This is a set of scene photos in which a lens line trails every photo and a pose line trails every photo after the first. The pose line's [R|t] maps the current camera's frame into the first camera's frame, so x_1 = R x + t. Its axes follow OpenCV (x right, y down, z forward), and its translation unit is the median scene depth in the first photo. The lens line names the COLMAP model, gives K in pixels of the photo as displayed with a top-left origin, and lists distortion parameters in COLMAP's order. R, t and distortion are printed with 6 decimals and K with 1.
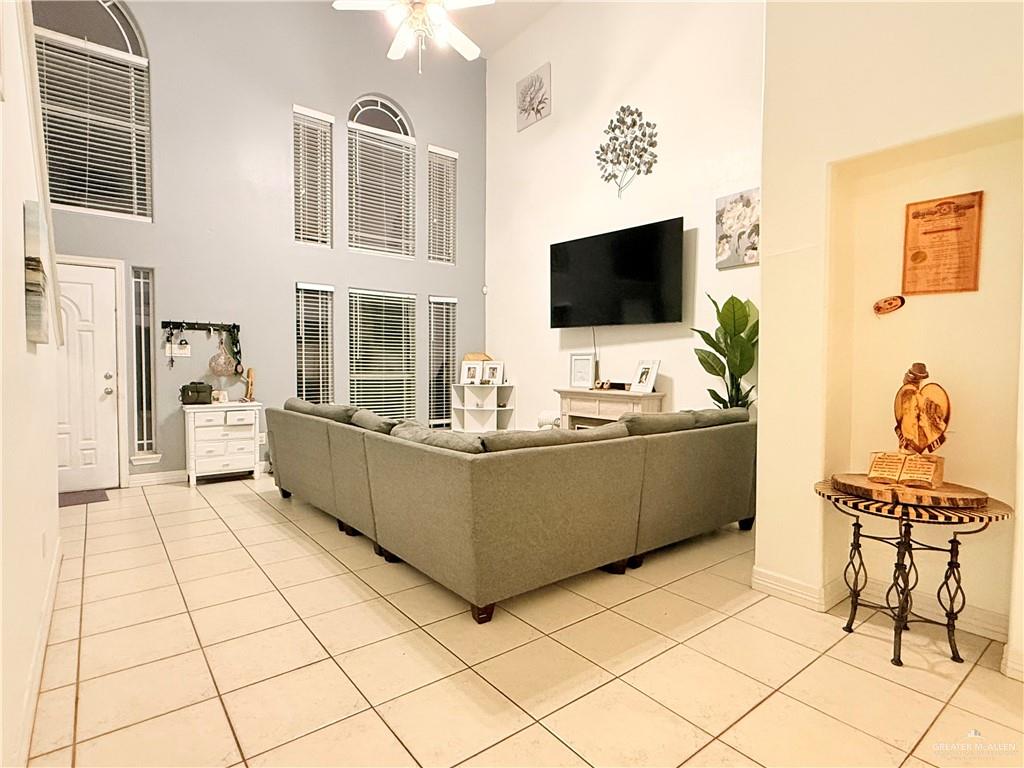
lens RADIAL K [[529.4, 0, 505.3], [0, 529.4, 384.1], [0, 0, 1]] dist [-0.000938, 0.000168]
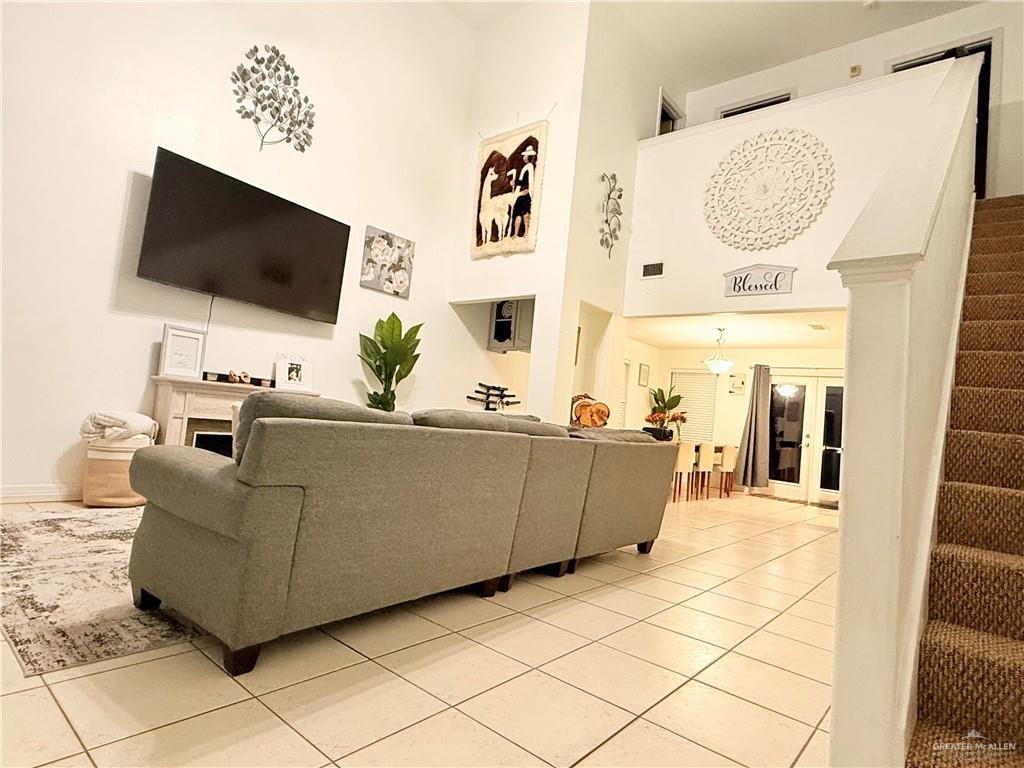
lens RADIAL K [[563.9, 0, 511.5], [0, 563.9, 381.7], [0, 0, 1]] dist [-0.002337, -0.002062]
pose [[-0.217839, 0.031561, 0.975474, -0.843924], [-0.064949, 0.996793, -0.046755, 0.024398], [-0.973821, -0.073541, -0.215090, 0.931907]]
